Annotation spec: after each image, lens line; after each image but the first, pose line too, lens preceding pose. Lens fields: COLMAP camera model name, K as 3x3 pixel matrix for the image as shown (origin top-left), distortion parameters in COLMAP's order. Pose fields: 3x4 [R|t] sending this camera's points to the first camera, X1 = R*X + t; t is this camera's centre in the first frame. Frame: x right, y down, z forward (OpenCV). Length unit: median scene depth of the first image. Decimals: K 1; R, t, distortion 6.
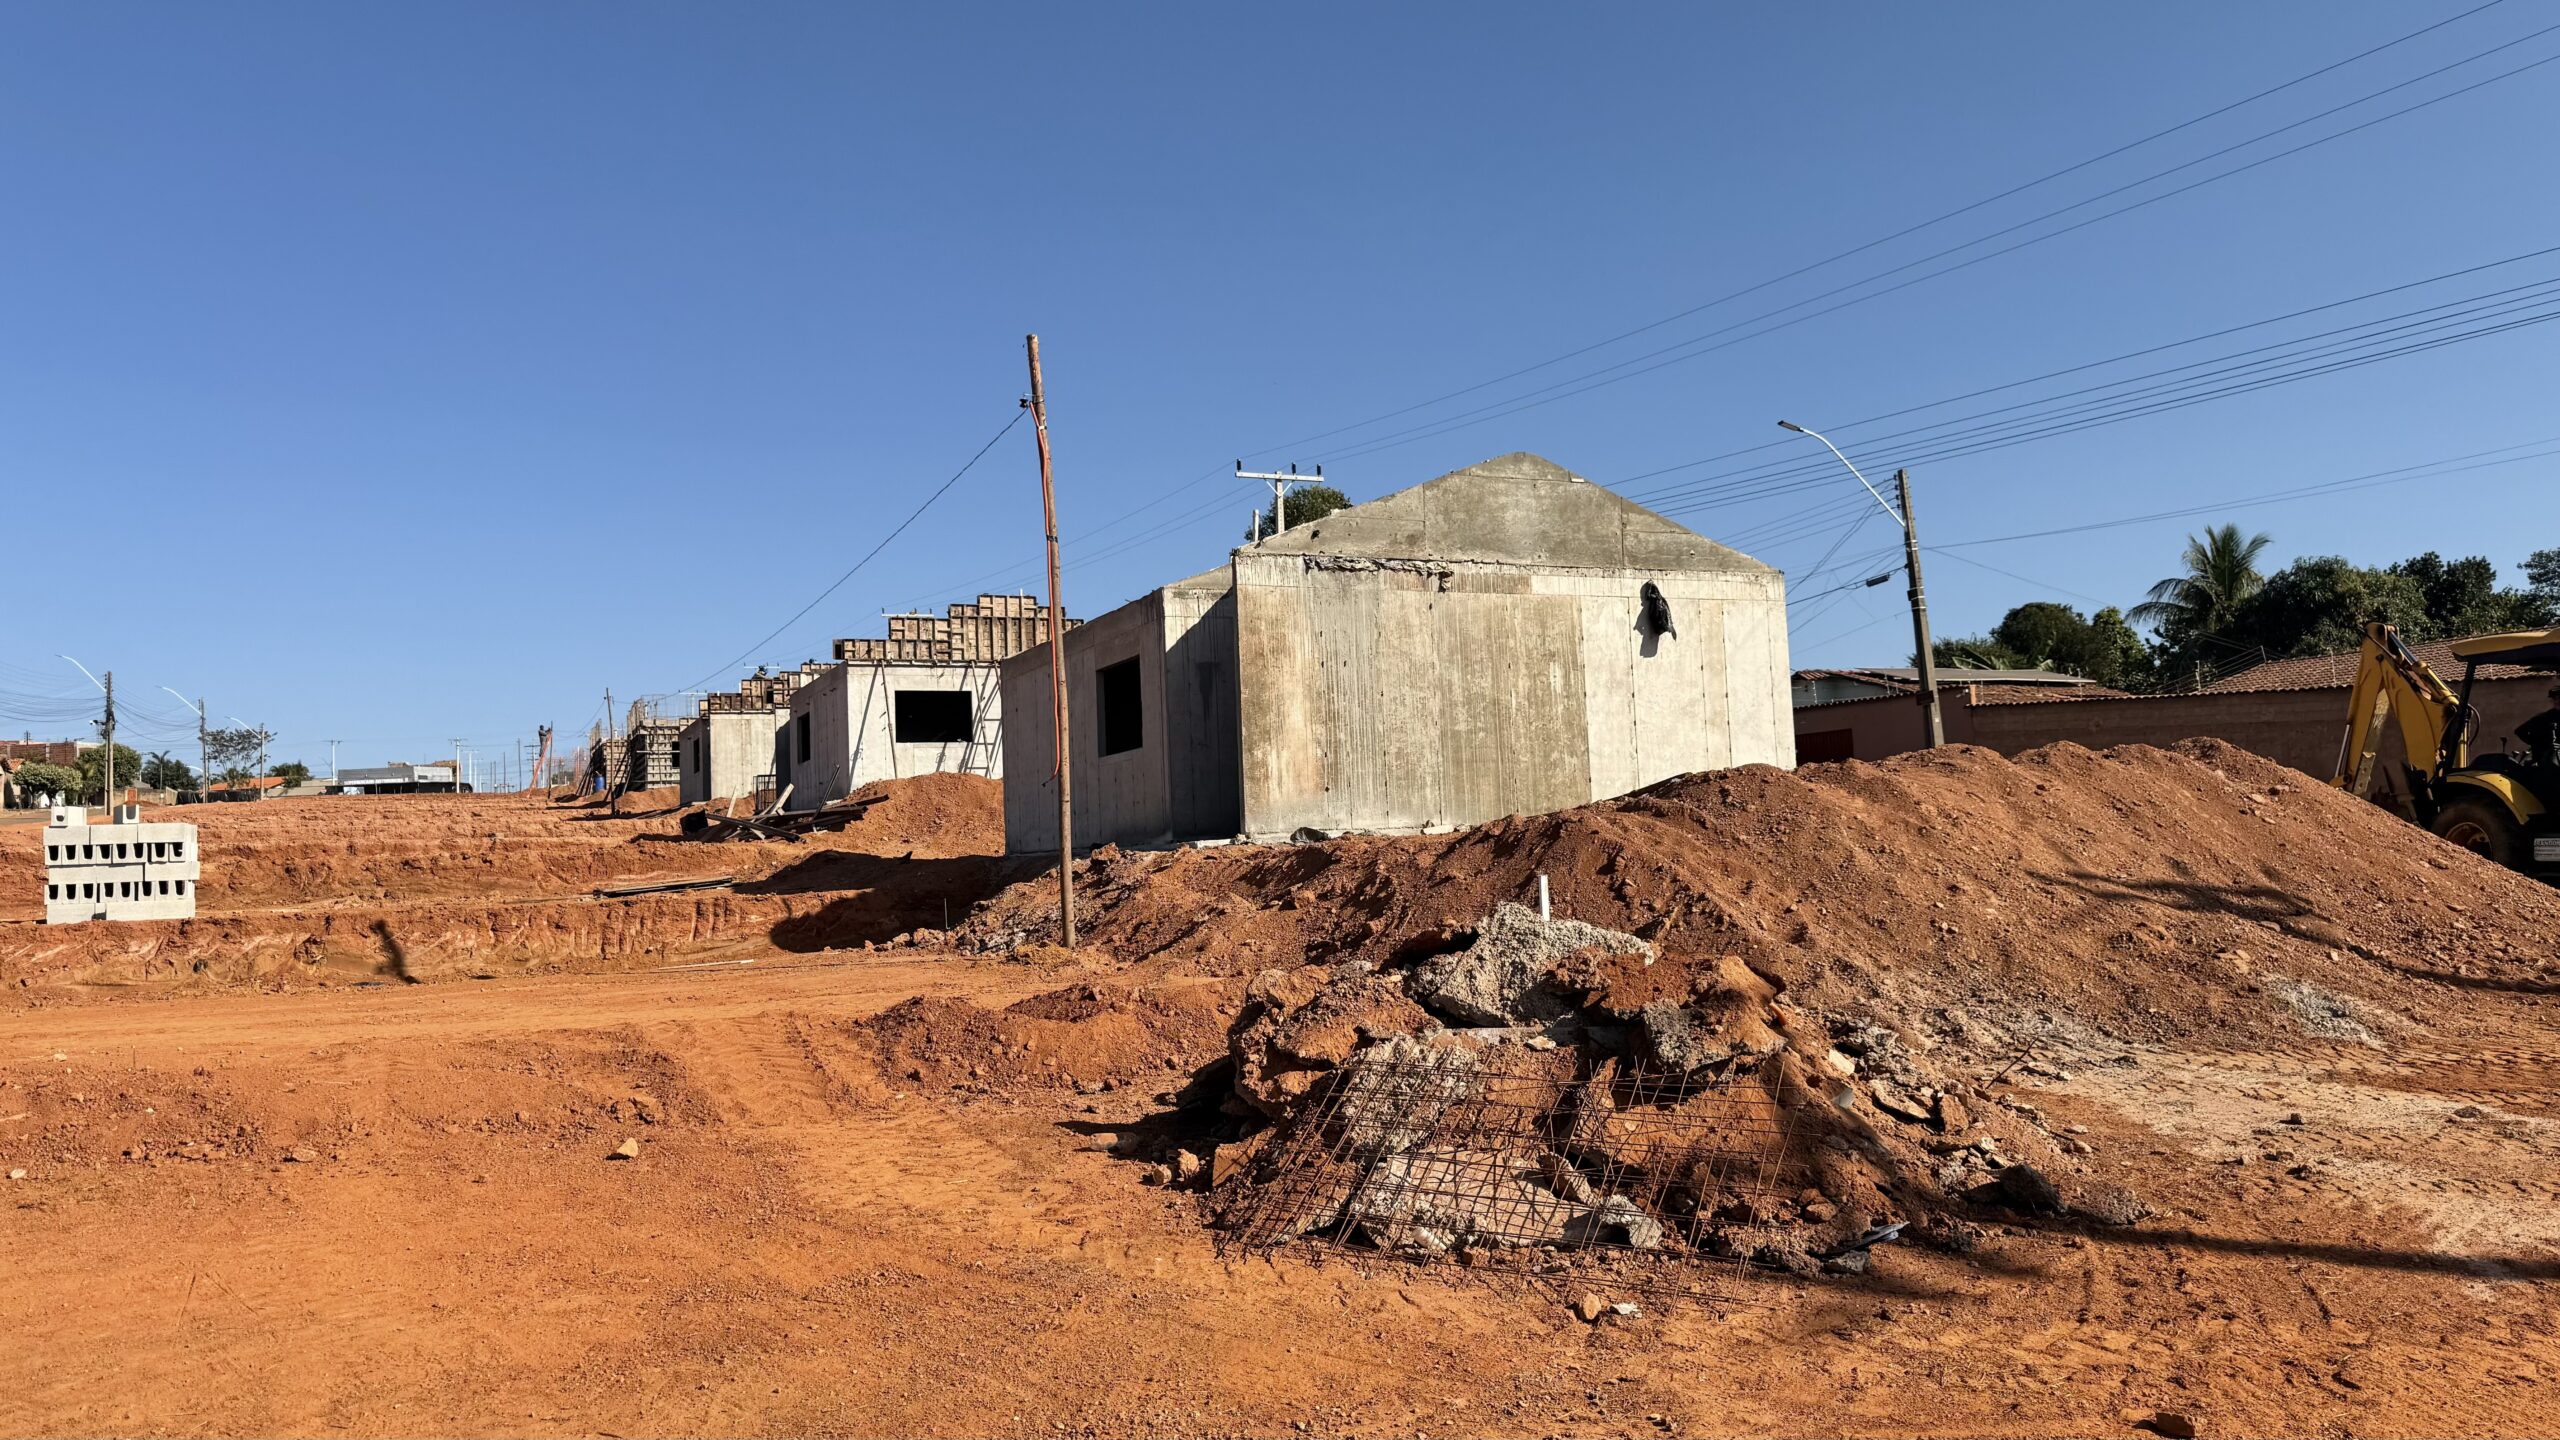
lens RADIAL K [[1796.9, 0, 1280.0], [0, 1796.9, 720.0], [0, 0, 1]] dist [0.102676, -0.130432]
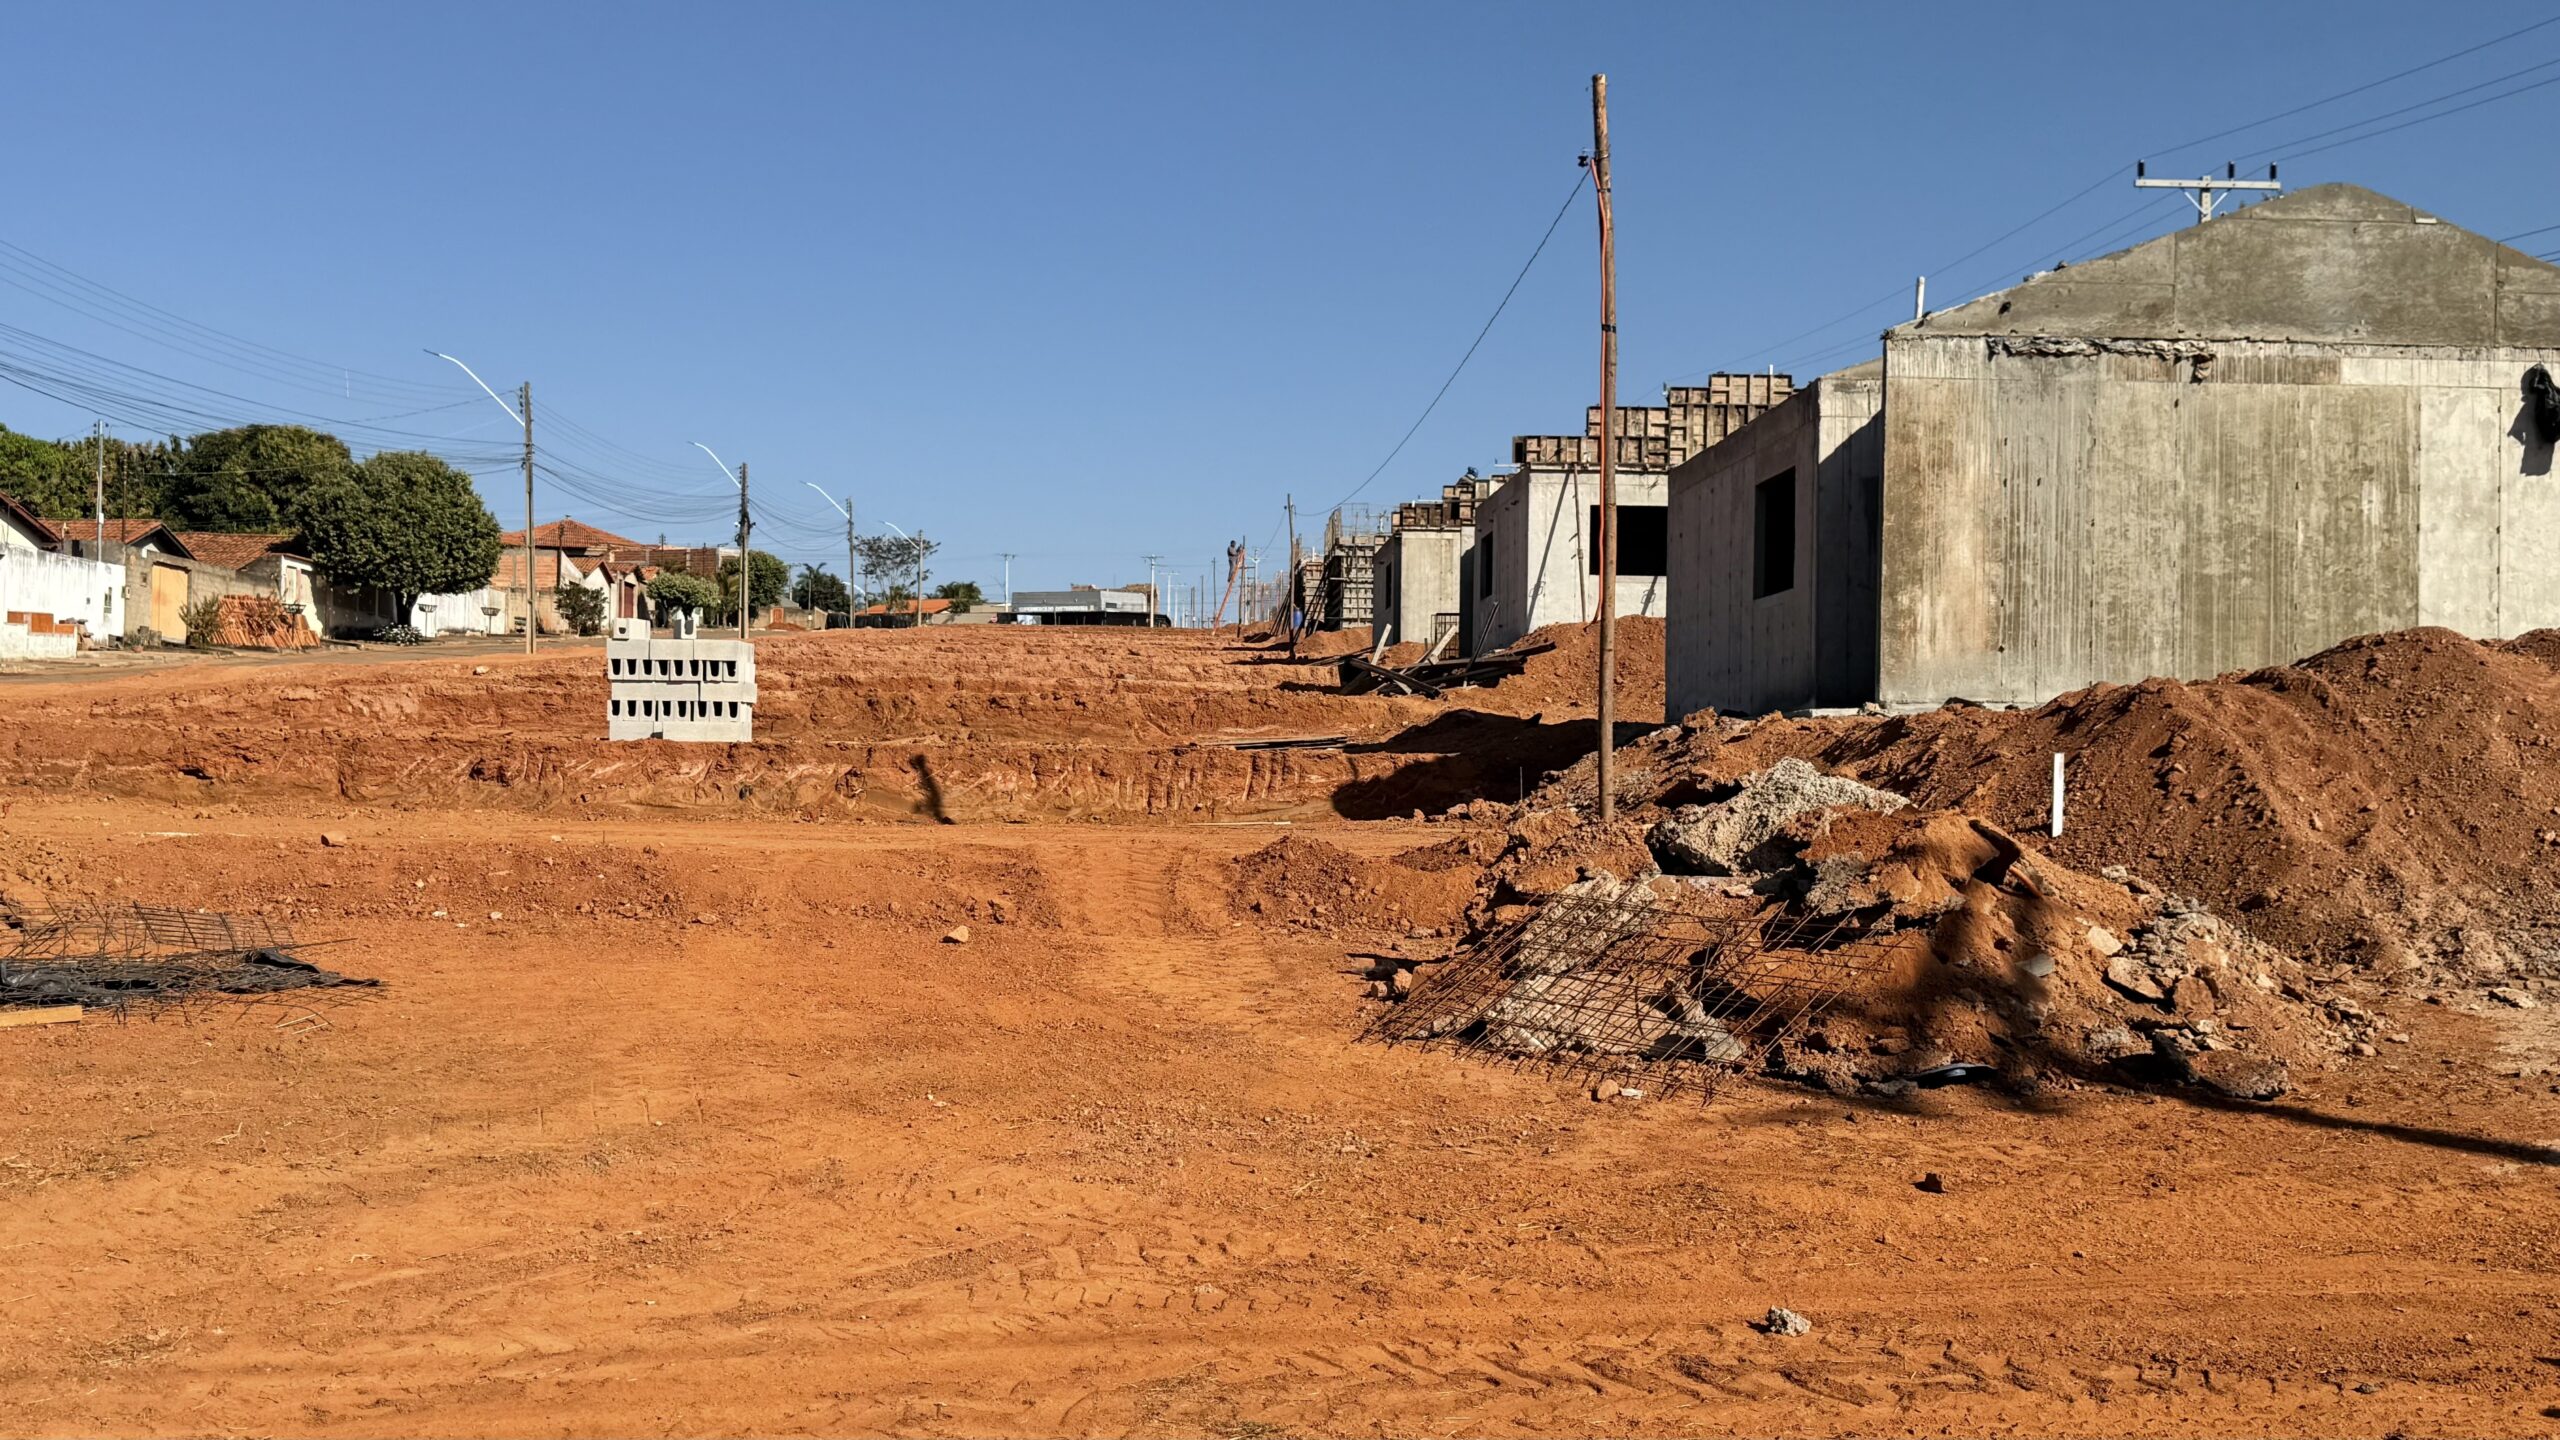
lens RADIAL K [[2632.4, 0, 1280.0], [0, 2632.4, 720.0], [0, 0, 1]] dist [0.230435, -0.600923]
pose [[0.930177, 0.045174, -0.364320, 0.148356], [-0.020800, 0.997291, 0.070555, -0.004312], [0.366521, -0.058051, 0.928597, -0.150716]]
